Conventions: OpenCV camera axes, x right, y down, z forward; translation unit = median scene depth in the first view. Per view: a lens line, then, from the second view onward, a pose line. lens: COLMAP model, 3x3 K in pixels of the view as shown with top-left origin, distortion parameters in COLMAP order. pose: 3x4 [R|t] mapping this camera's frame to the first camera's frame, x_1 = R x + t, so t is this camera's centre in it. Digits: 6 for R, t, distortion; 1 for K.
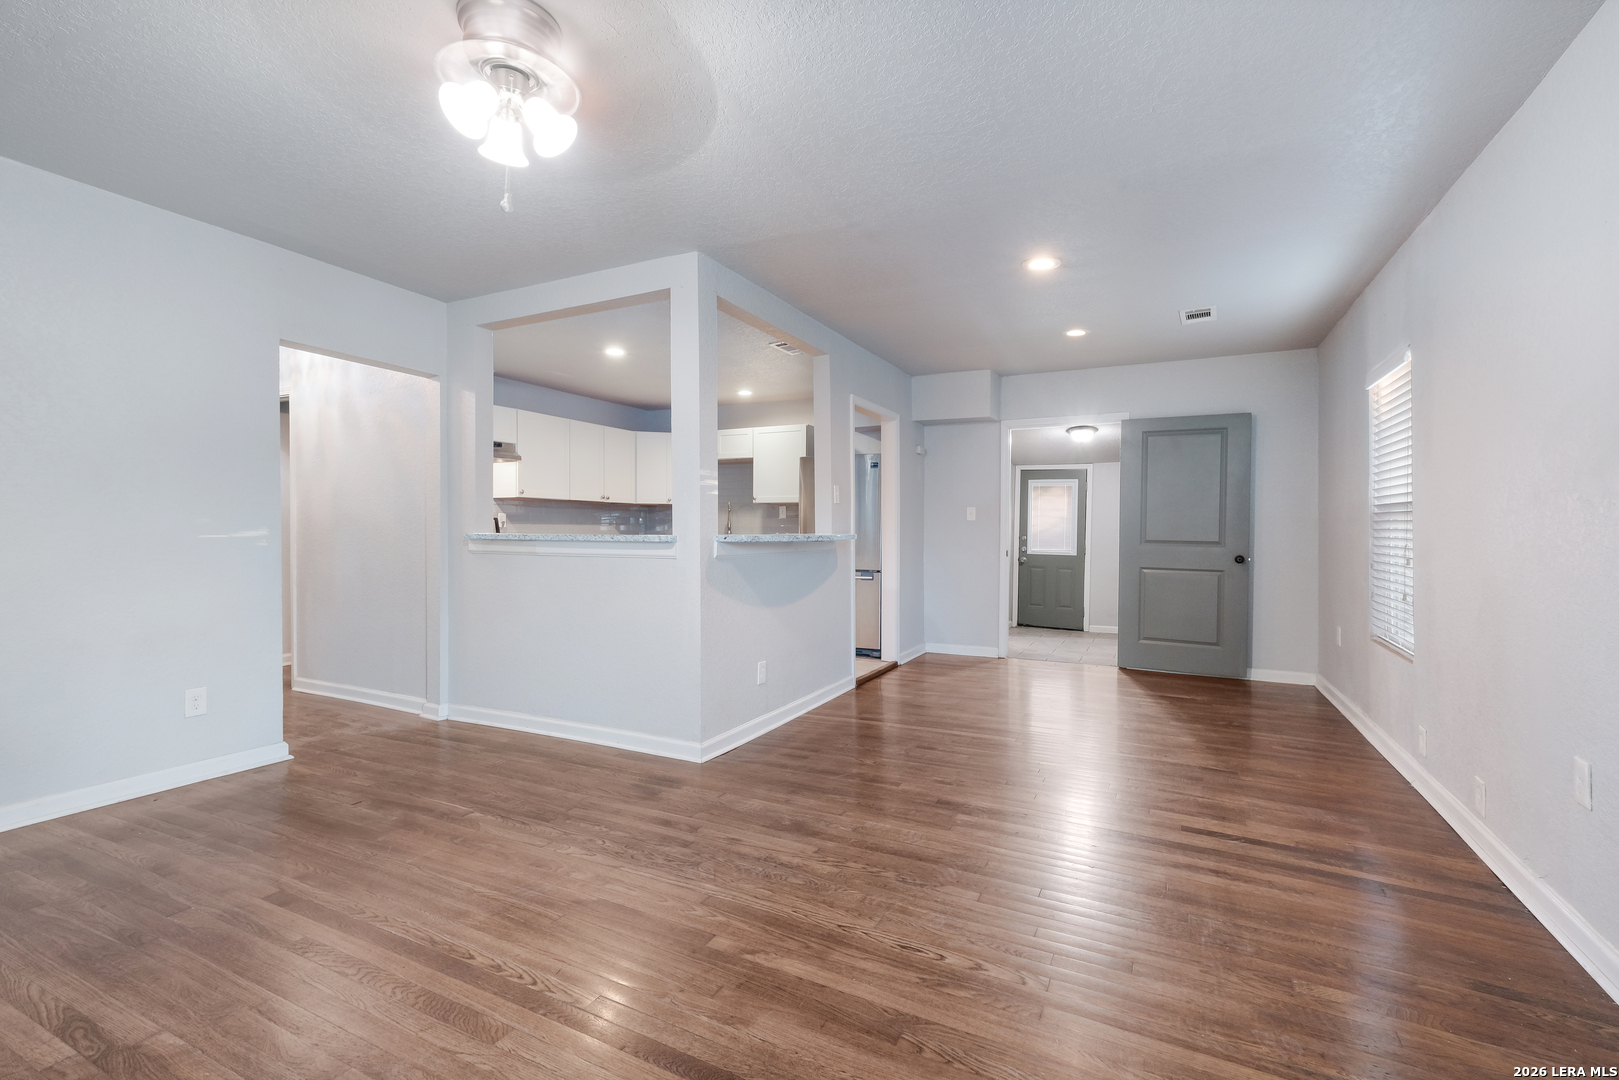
lens RADIAL K [[719.6, 0, 808.6], [0, 719.6, 534.2], [0, 0, 1]] dist [0.013280, -0.000243]
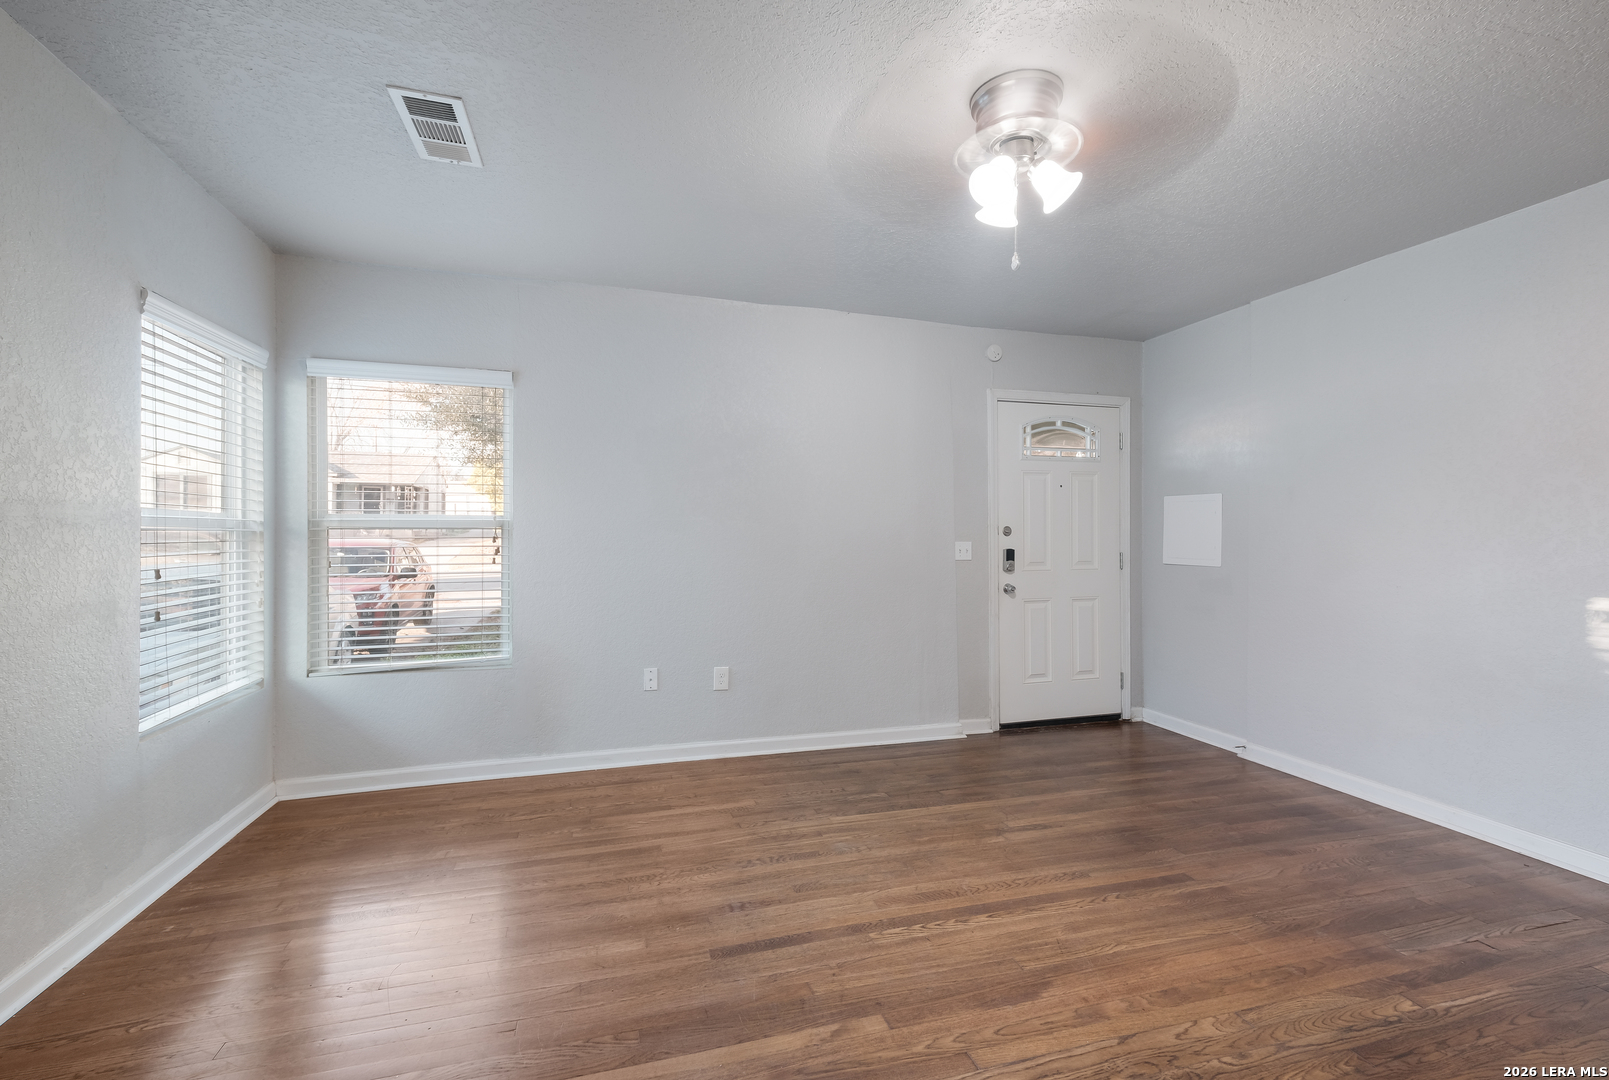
lens RADIAL K [[715.4, 0, 804.5], [0, 715.4, 540.0], [0, 0, 1]] dist [0.011877, -0.000330]
pose [[-0.727068, -0.008942, -0.686507, 0.403480], [-0.014982, 0.999884, 0.002844, -0.027844], [0.686402, 0.012353, -0.727117, 1.138276]]
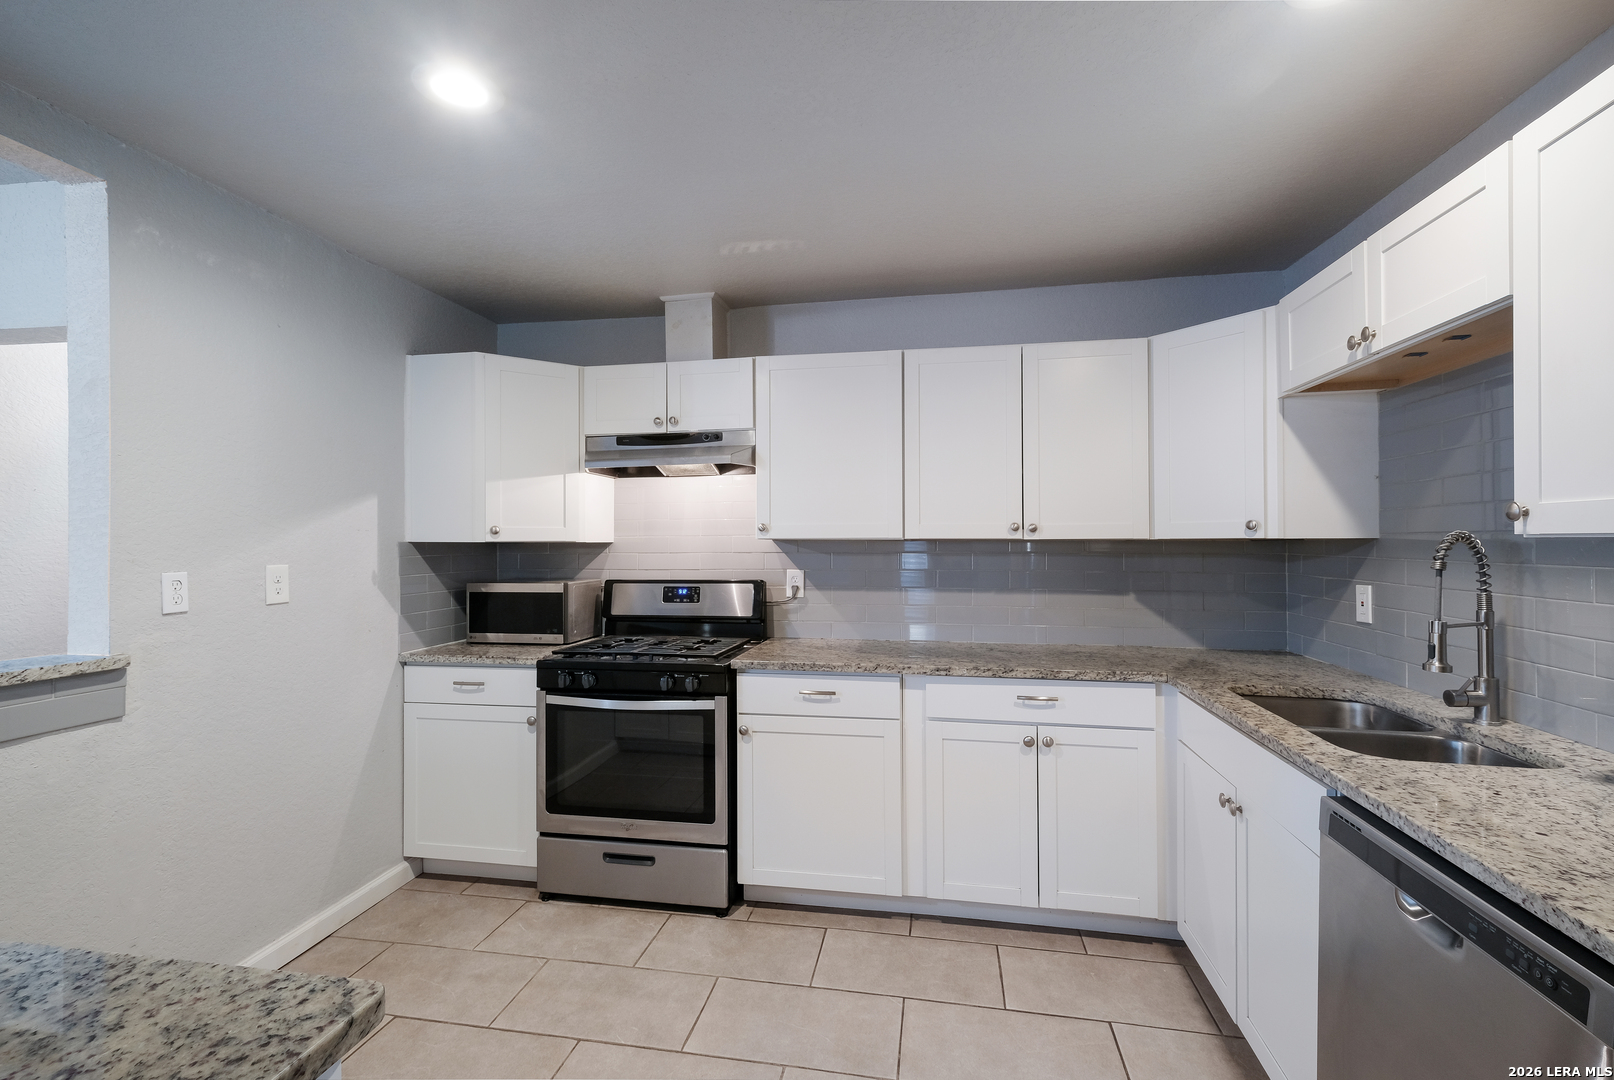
lens RADIAL K [[717.4, 0, 806.1], [0, 717.4, 534.2], [0, 0, 1]] dist [0.013280, -0.000243]
pose [[0.287048, -0.015501, -0.957791, 0.144876], [-0.001932, 0.999858, -0.016761, -0.111806], [0.957914, 0.006662, 0.286977, 2.135914]]
